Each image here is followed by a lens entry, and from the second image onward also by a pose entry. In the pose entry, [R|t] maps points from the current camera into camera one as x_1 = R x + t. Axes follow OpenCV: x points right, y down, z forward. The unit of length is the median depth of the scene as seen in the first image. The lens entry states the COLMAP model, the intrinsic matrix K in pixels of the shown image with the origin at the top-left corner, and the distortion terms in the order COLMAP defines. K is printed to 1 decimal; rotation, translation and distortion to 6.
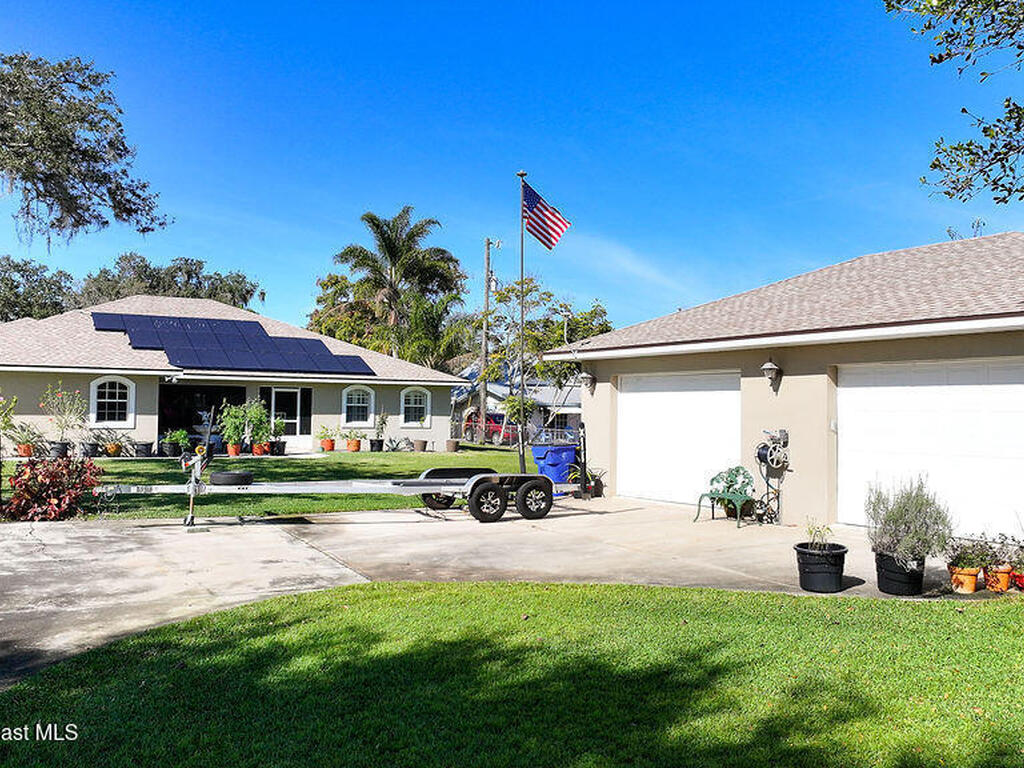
lens RADIAL K [[964.2, 0, 509.3], [0, 964.2, 382.4], [0, 0, 1]] dist [0.003638, 0.000000]
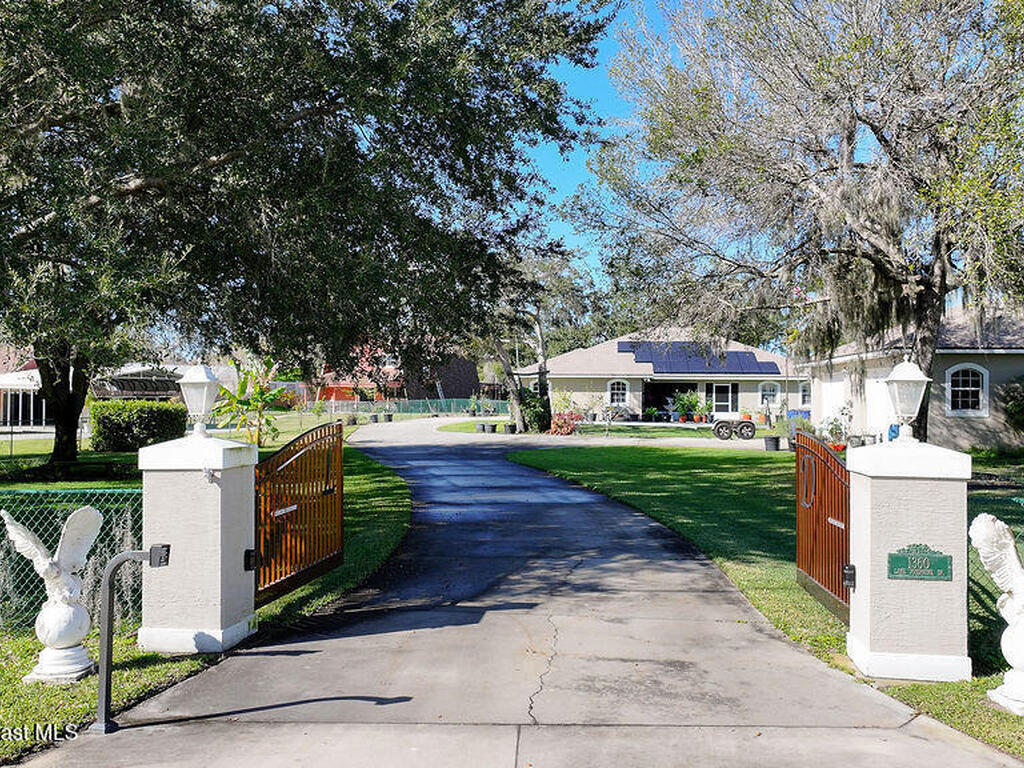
lens RADIAL K [[964.2, 0, 512.3], [0, 964.2, 385.8], [0, 0, 1]] dist [0.003638, 0.000000]
pose [[0.828738, -0.015397, -0.559424, 0.397224], [0.021597, 0.999757, 0.004478, -0.004691], [0.559219, -0.015793, 0.828869, -0.570900]]
